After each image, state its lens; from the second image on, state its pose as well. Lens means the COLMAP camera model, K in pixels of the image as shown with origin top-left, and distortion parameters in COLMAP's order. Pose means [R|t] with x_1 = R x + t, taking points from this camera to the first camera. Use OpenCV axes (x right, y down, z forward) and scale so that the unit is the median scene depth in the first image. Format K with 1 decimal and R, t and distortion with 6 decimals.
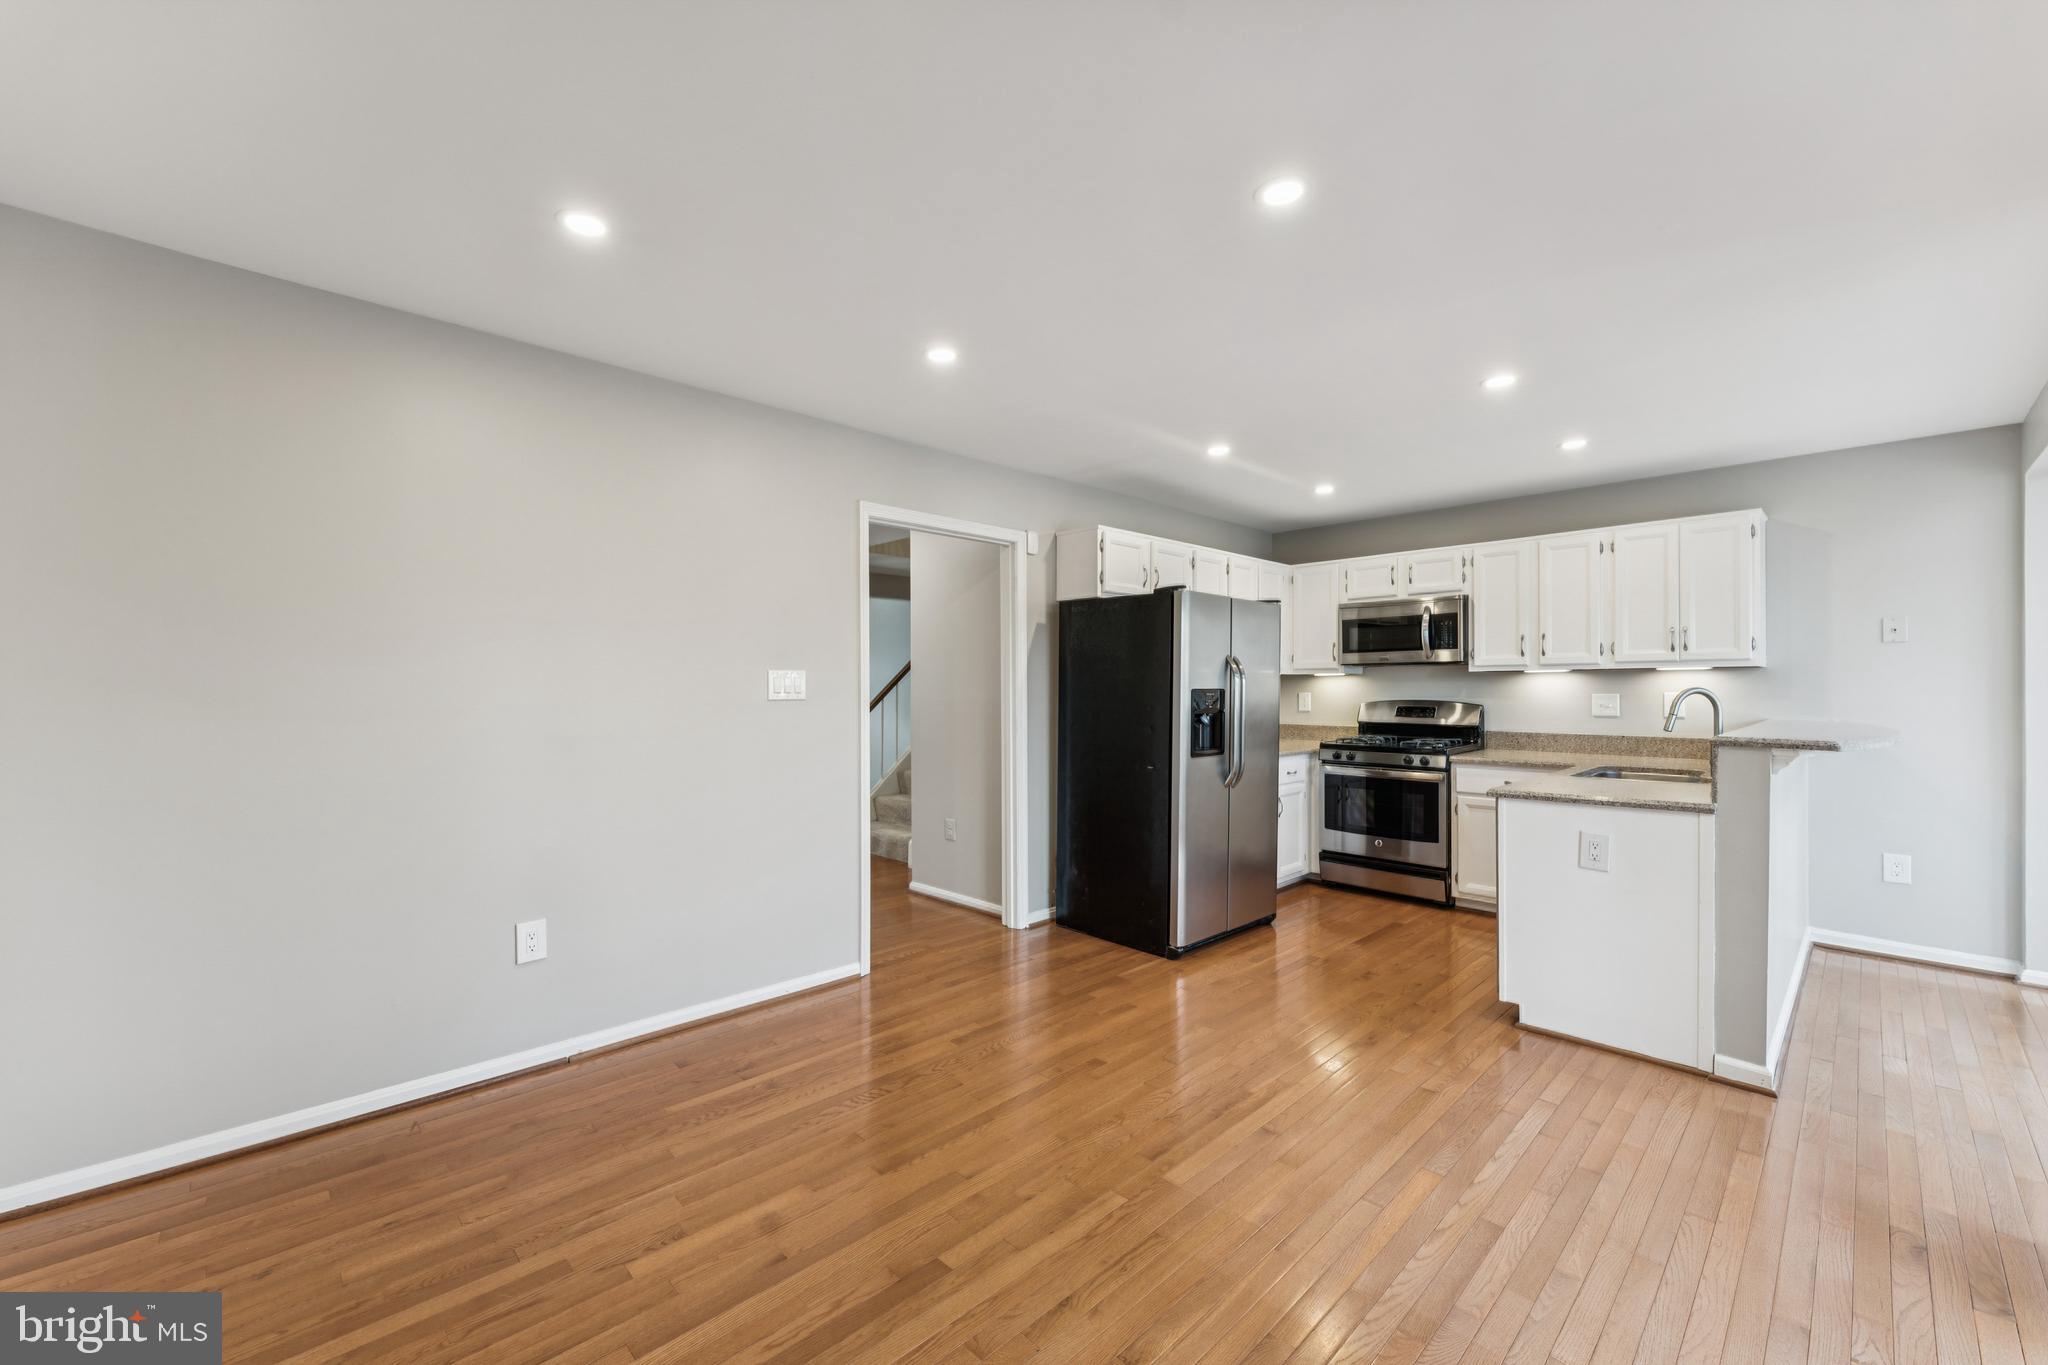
lens RADIAL K [[831.1, 0, 1029.8], [0, 831.1, 681.6], [0, 0, 1]] dist [0.011095, 0.000088]
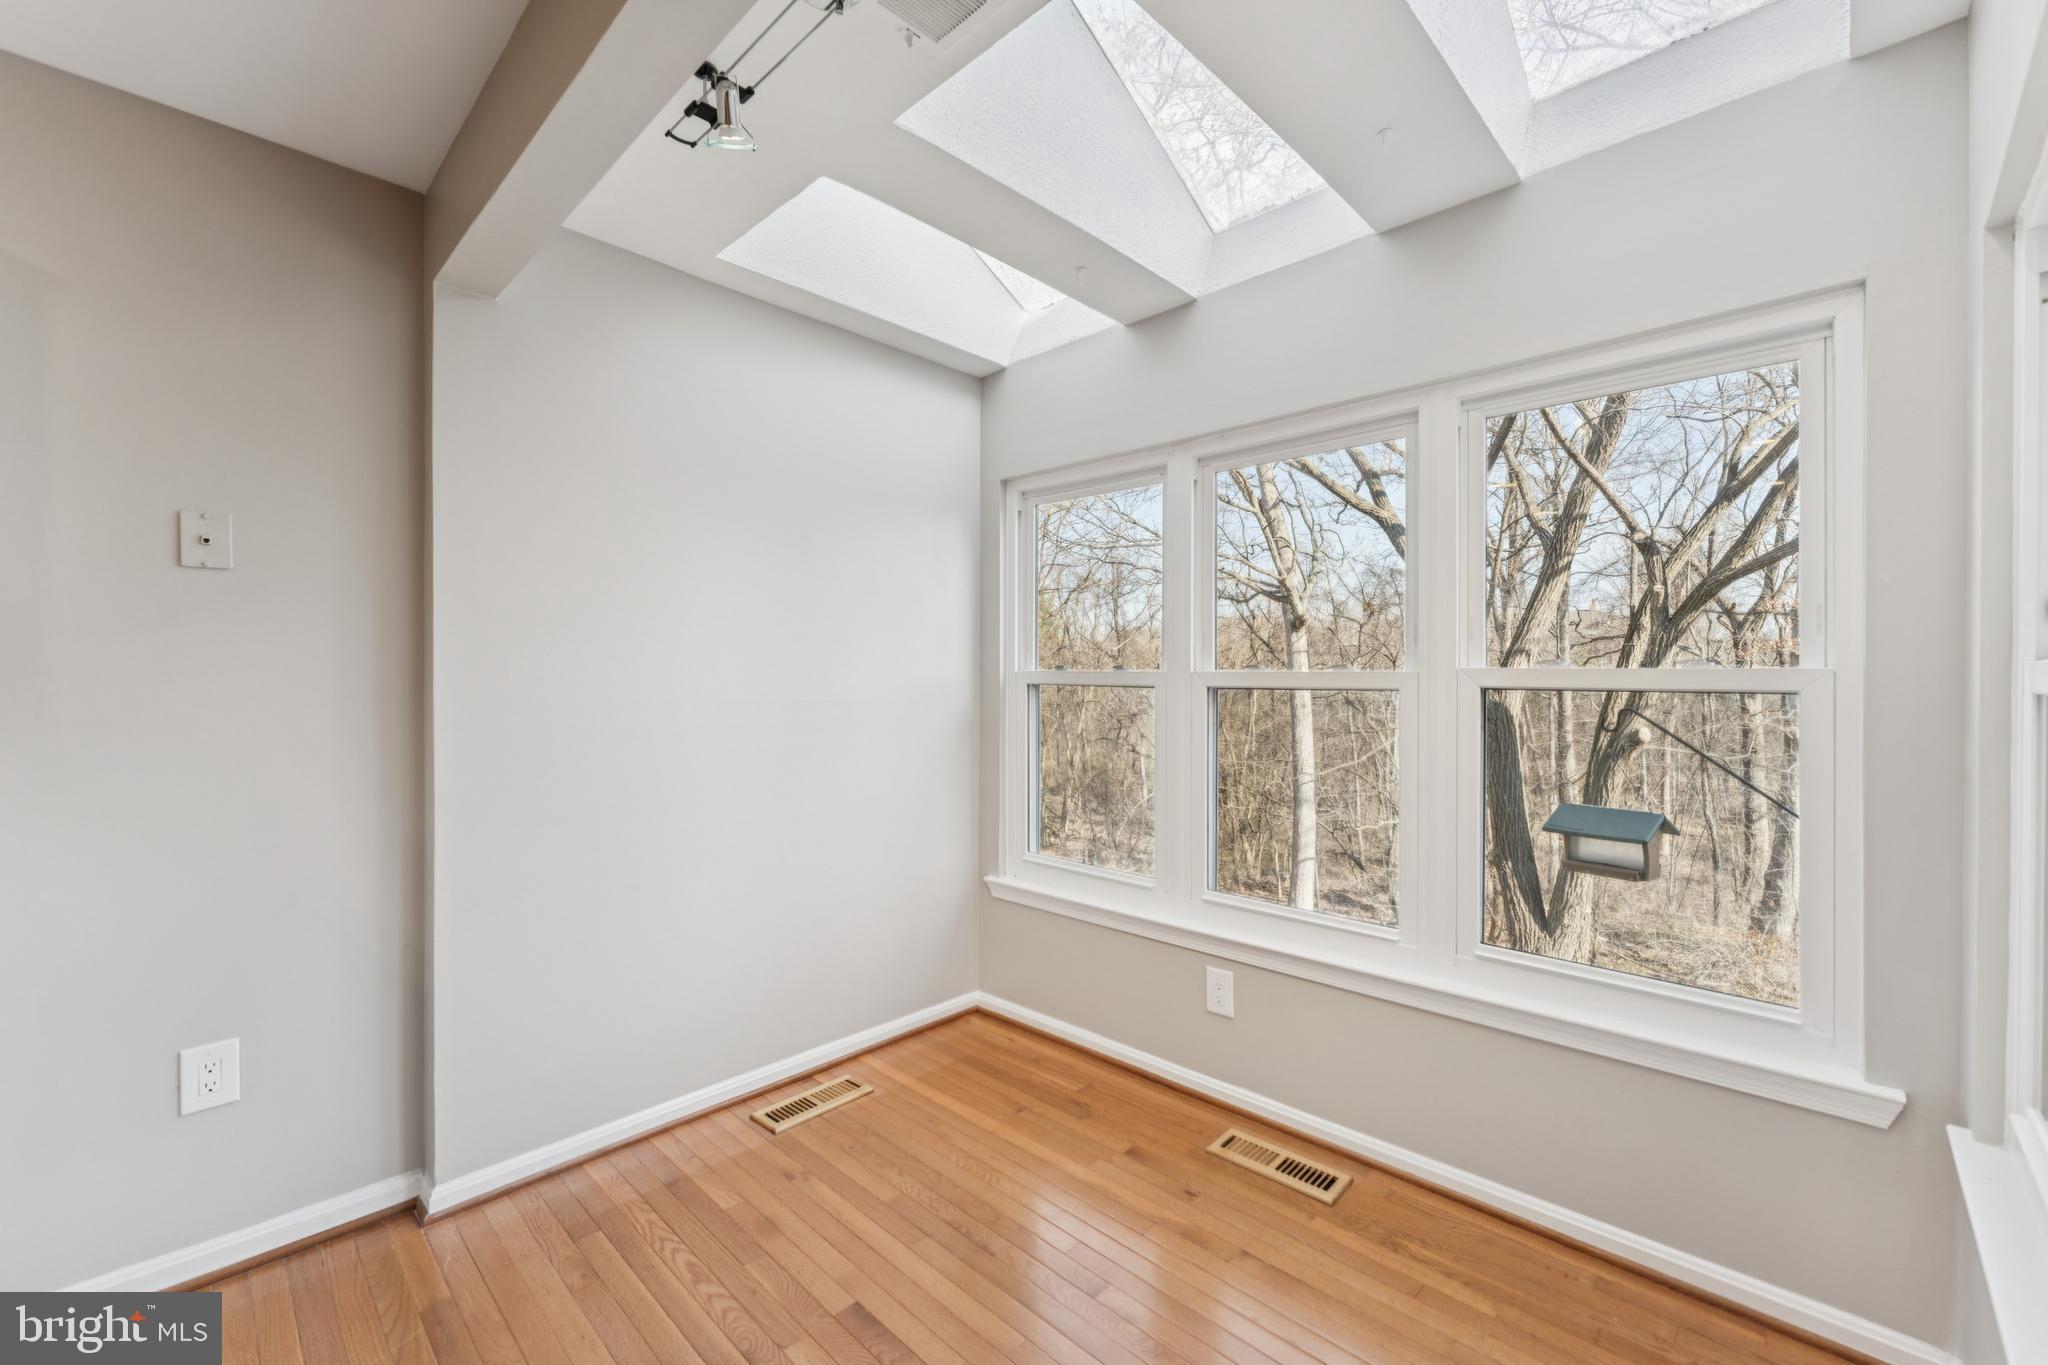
lens RADIAL K [[831.1, 0, 1030.4], [0, 831.1, 678.0], [0, 0, 1]] dist [0.011095, 0.000088]
pose [[-0.028309, -0.001028, 0.999599, 0.608038], [-0.005227, 0.999986, 0.000881, 0.010900], [-0.999586, -0.005200, -0.028314, 0.613335]]
